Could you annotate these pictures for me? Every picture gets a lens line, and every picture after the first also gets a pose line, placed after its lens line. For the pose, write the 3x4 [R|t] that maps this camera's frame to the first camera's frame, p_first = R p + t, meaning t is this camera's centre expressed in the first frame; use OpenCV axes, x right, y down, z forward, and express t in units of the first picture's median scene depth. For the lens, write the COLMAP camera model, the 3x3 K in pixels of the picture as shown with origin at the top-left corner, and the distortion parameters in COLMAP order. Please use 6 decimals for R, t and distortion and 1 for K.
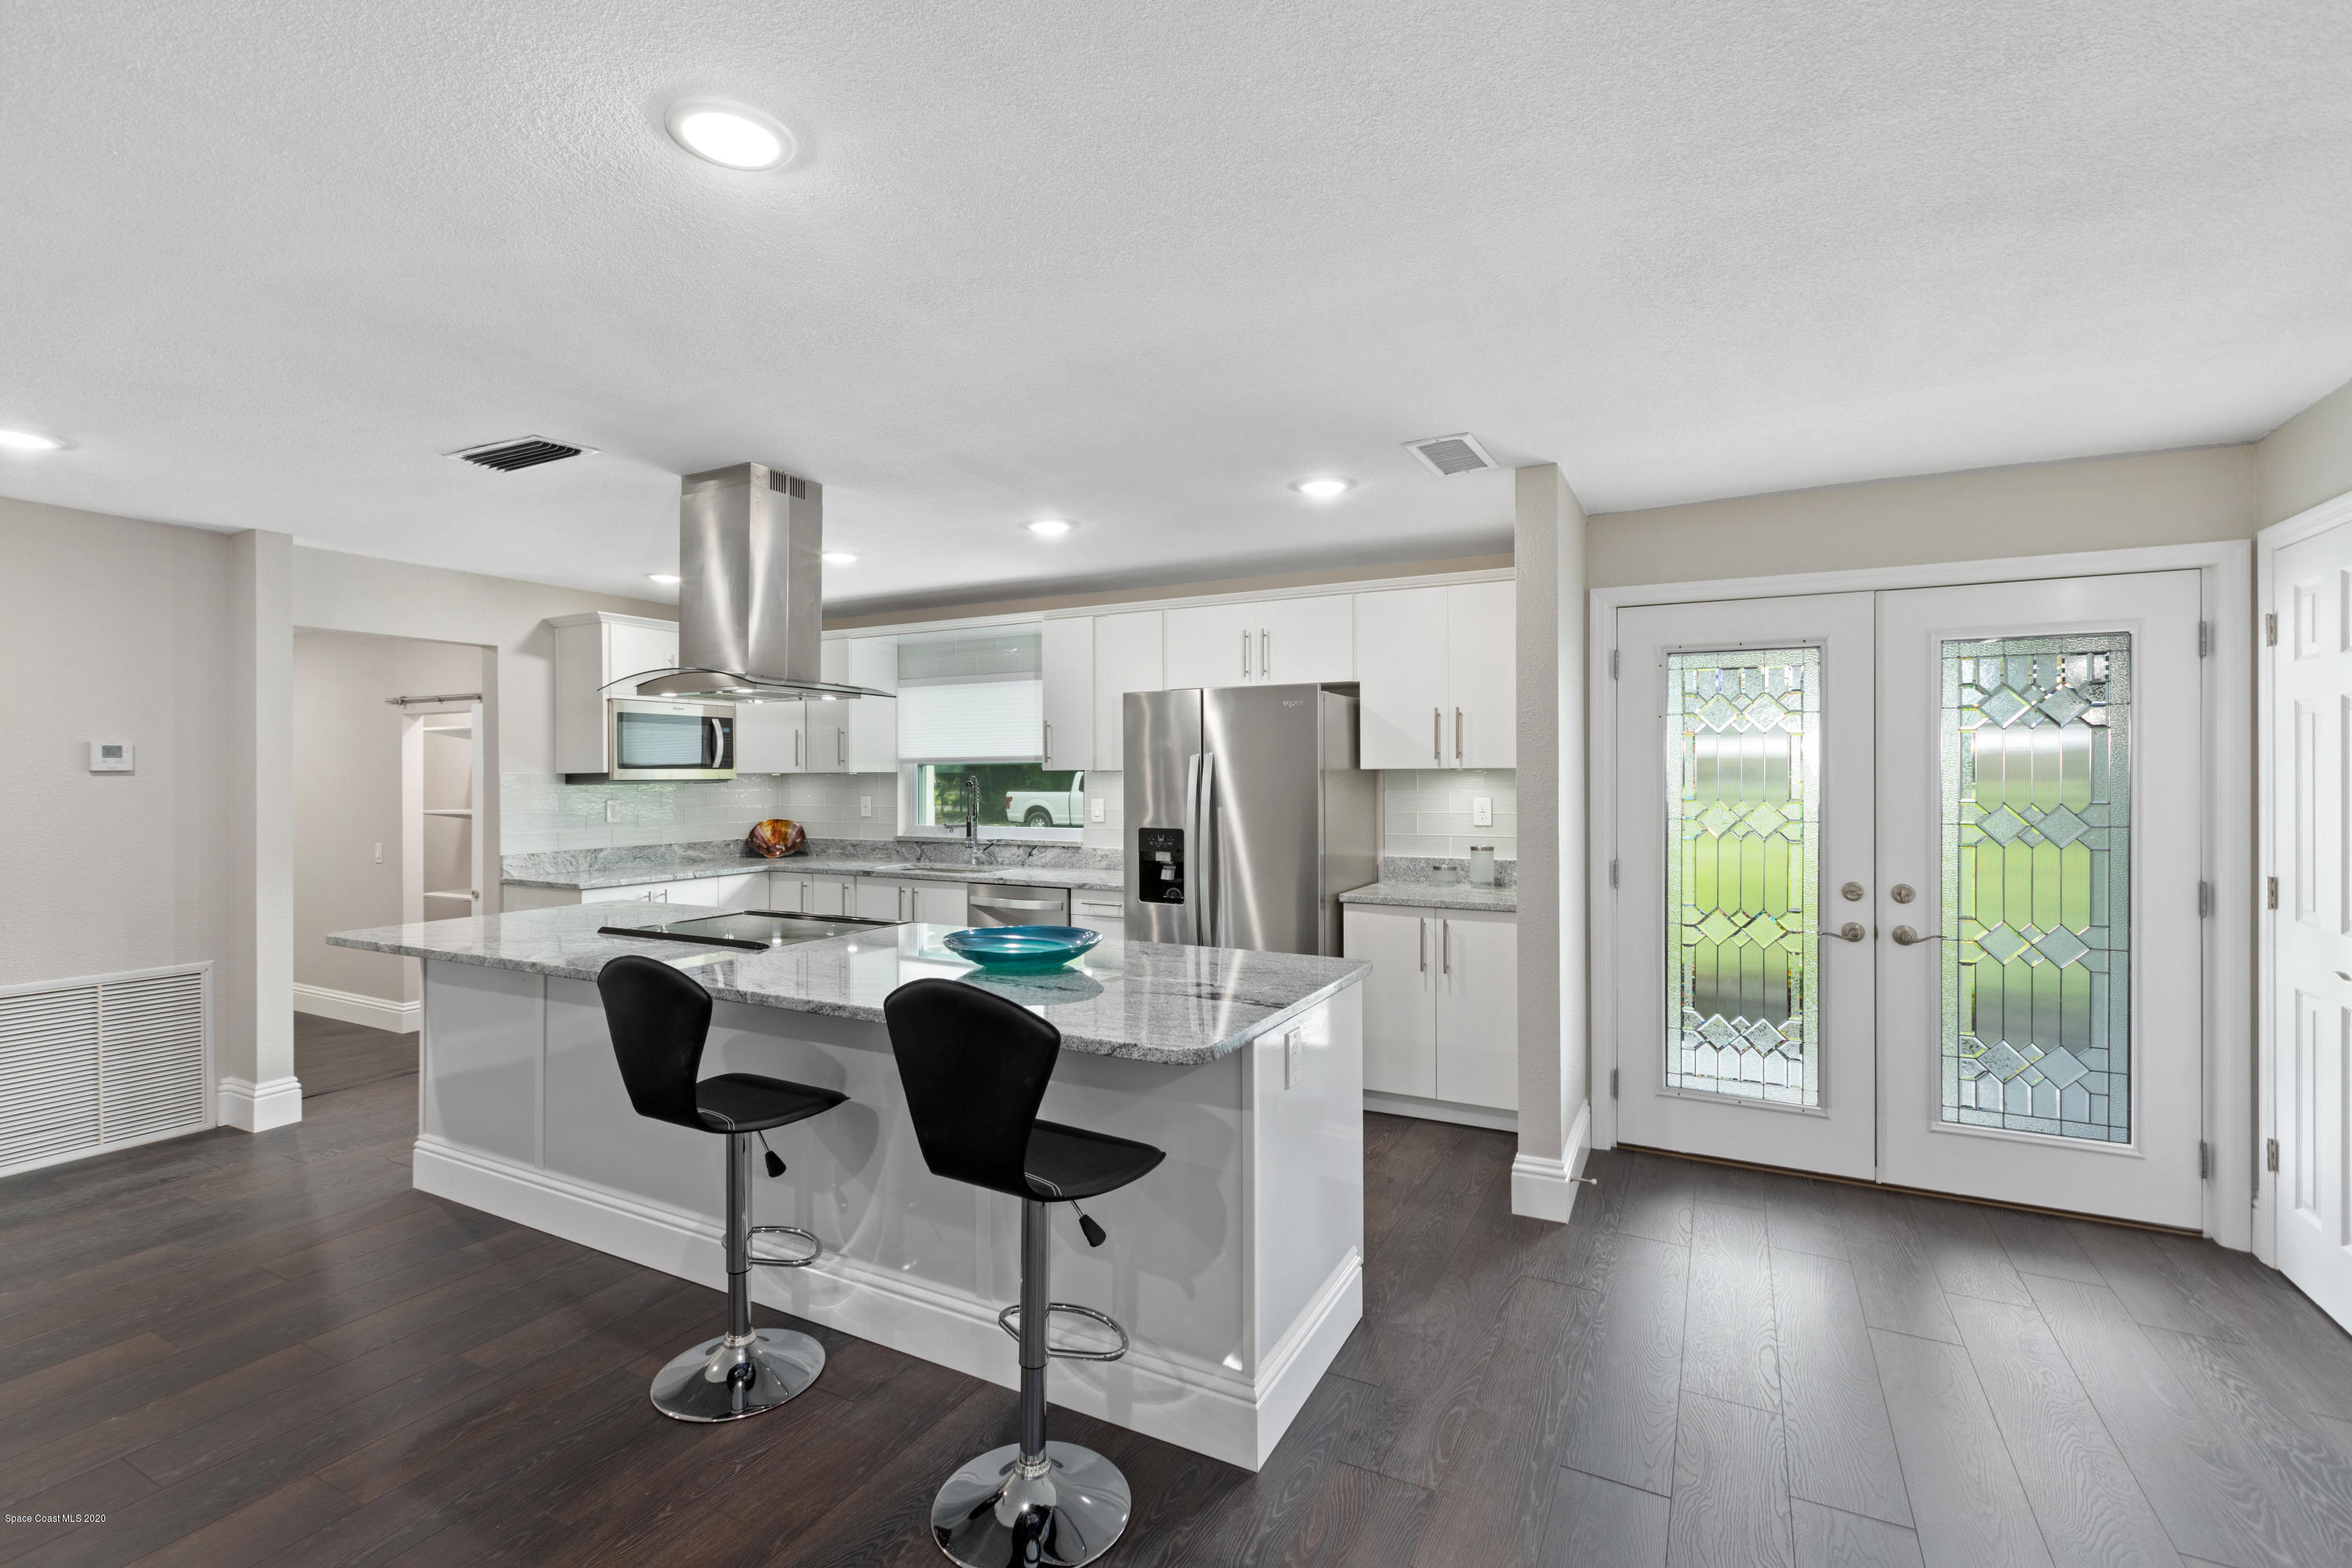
lens RADIAL K [[1050.5, 0, 1175.4], [0, 1050.5, 779.9], [0, 0, 1]] dist [0.001207, -0.000026]
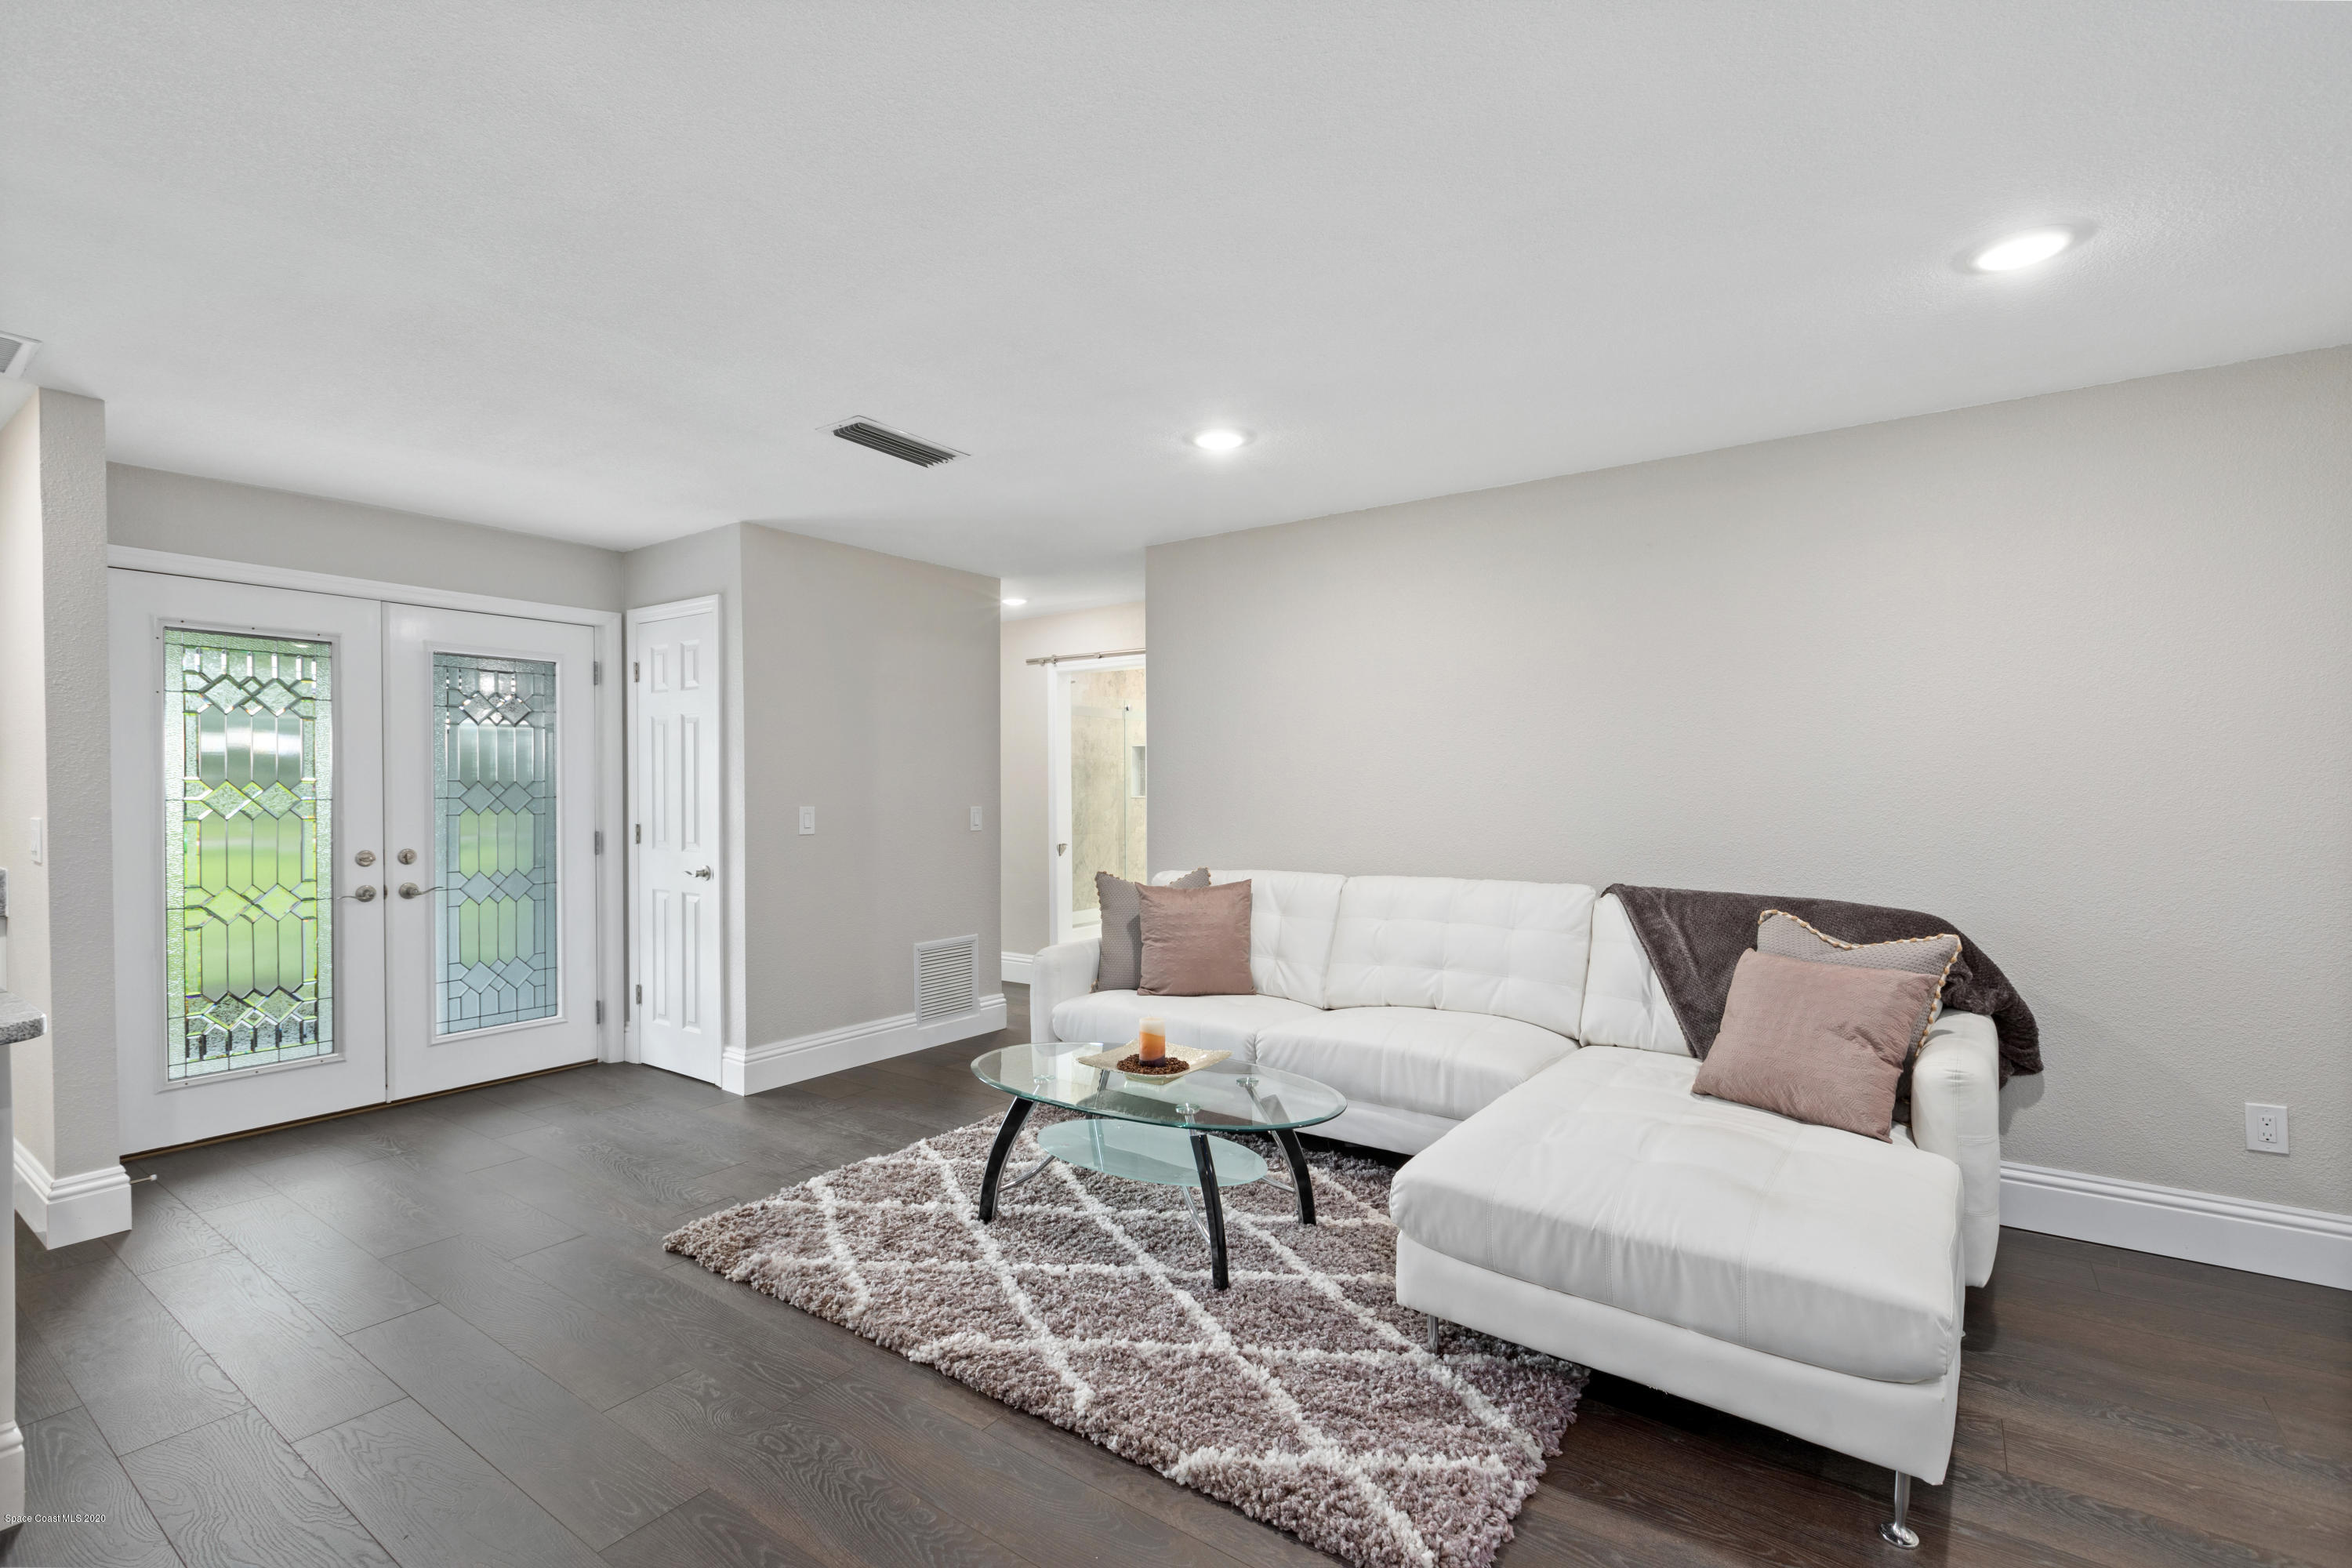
lens RADIAL K [[1068.4, 0, 1174.7], [0, 1068.4, 782.4], [0, 0, 1]] dist [-0.001881, 0.000230]
pose [[0.133297, 0.002993, 0.991072, -0.368506], [0.005277, 0.999979, -0.003730, 0.029190], [-0.991062, 0.005727, 0.133278, -0.035660]]
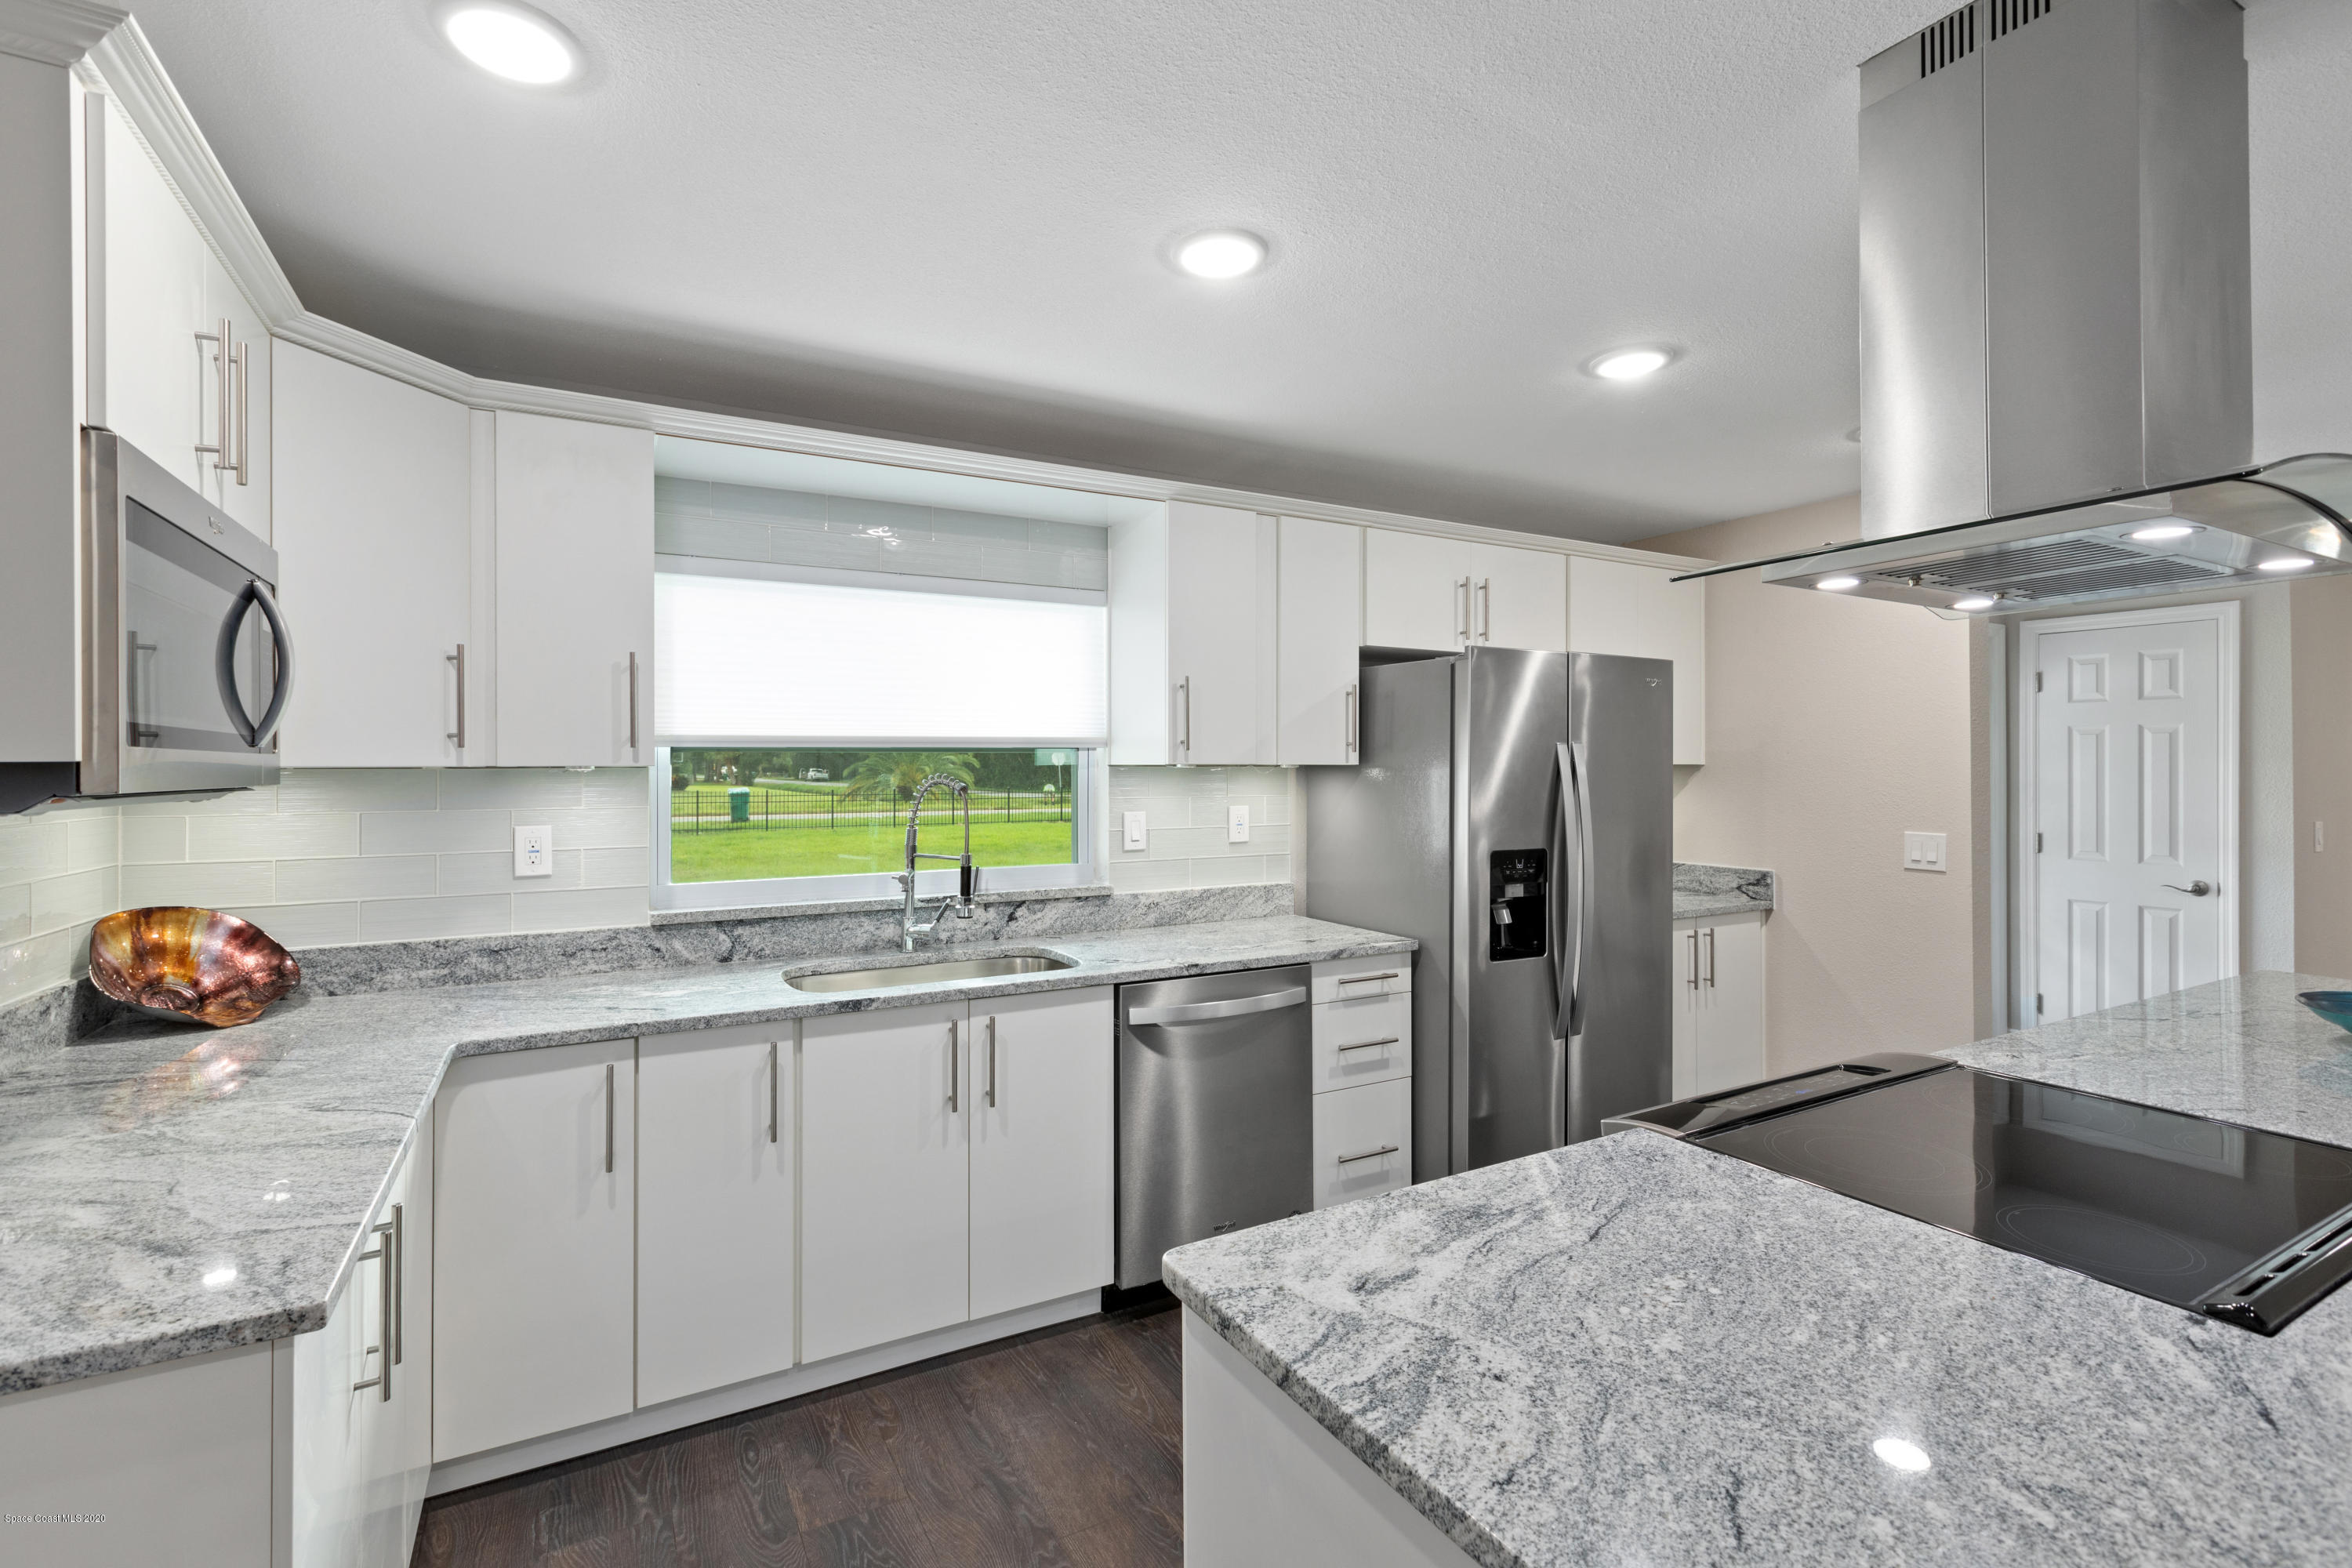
lens RADIAL K [[1055.1, 0, 1169.9], [0, 1055.1, 769.5], [0, 0, 1]] dist [0.002459, 0.000811]
pose [[0.544165, 0.002922, 0.838973, -0.821192], [0.003650, 0.999976, -0.005850, -0.003459], [-0.838970, 0.006245, 0.544141, 0.944097]]
